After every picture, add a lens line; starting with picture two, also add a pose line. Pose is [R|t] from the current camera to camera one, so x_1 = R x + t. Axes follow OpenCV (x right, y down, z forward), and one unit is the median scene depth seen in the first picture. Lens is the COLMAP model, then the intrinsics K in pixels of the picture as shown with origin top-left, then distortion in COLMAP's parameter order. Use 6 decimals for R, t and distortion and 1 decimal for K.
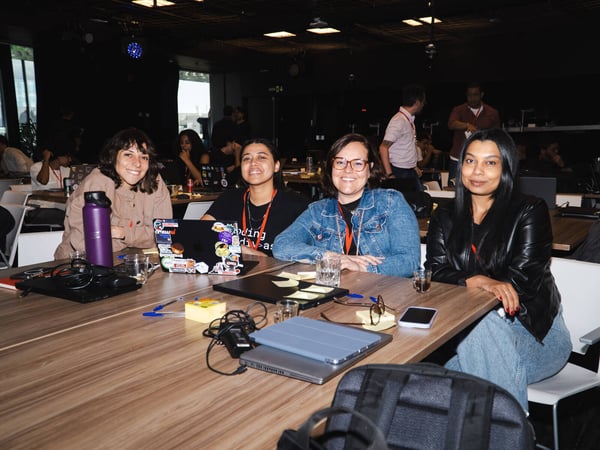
lens RADIAL K [[536.0, 0, 300.0], [0, 536.0, 225.0], [0, 0, 1]] dist [-0.086822, 0.183954]
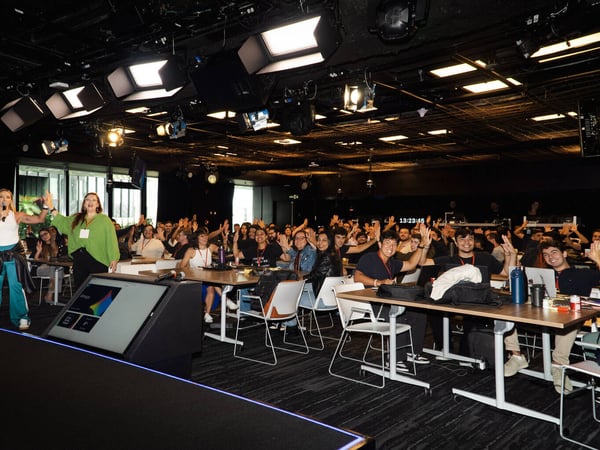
lens RADIAL K [[536.0, 0, 300.0], [0, 536.0, 225.0], [0, 0, 1]] dist [-0.086822, 0.183954]
pose [[0.996721, 0.015258, -0.079458, 0.111689], [-0.028026, 0.986368, -0.162152, 0.093544], [0.075901, 0.163847, 0.983561, -0.609303]]
